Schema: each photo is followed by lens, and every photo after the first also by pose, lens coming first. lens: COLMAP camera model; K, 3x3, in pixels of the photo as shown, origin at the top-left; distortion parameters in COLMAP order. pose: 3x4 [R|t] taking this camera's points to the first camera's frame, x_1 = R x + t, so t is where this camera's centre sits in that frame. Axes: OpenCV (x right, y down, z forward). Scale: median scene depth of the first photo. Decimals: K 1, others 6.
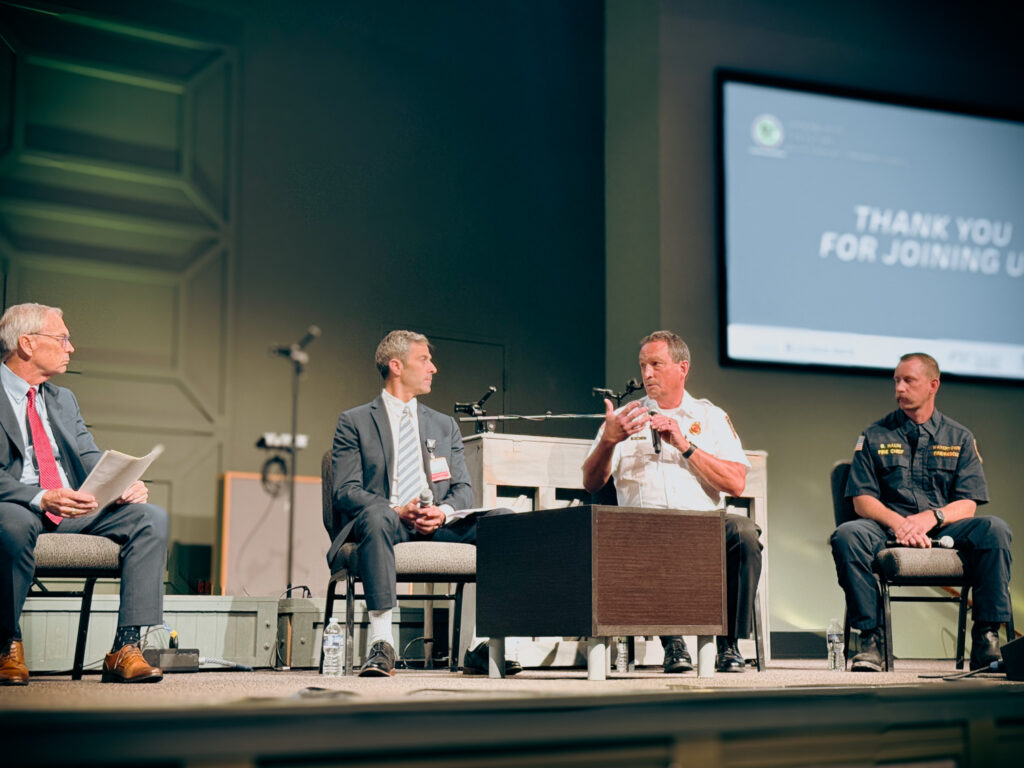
lens RADIAL K [[1429.2, 0, 512.3], [0, 1429.2, 377.3], [0, 0, 1]] dist [0.199737, 0.000000]
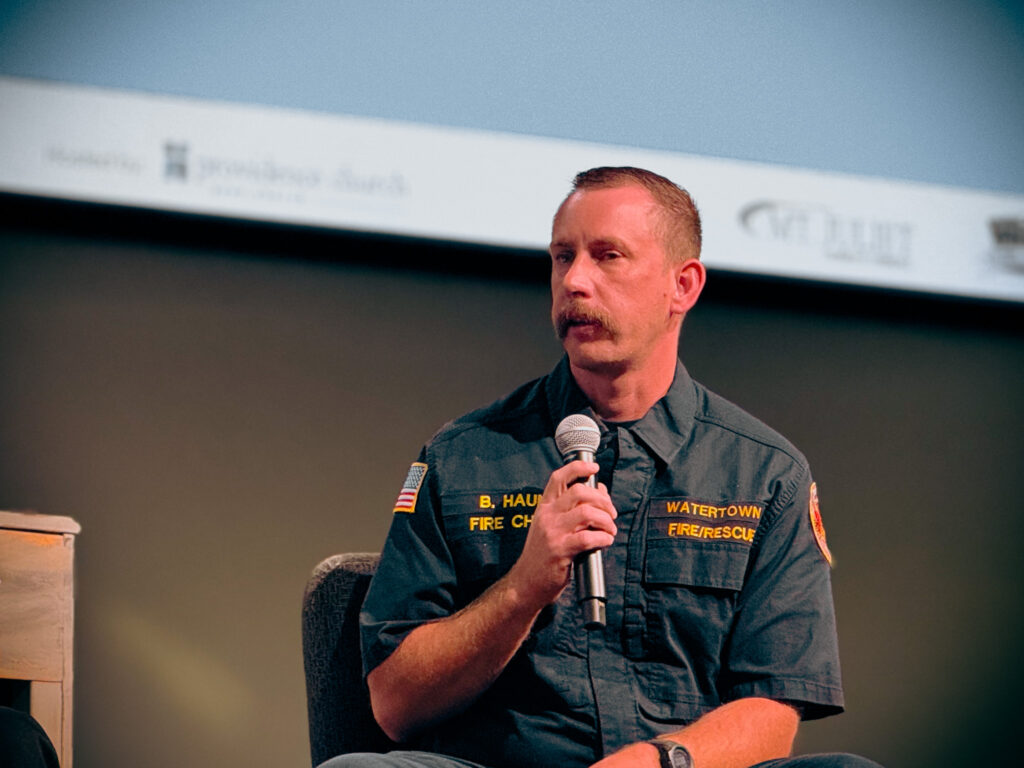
lens RADIAL K [[3596.4, 0, 512.7], [0, 3596.4, 383.9], [0, 0, 1]] dist [-0.031802, 0.000000]
pose [[0.961184, 0.070256, 0.266814, 0.077703], [-0.071782, 0.997412, -0.004043, 0.029951], [-0.266408, -0.015267, 0.963739, 0.351344]]
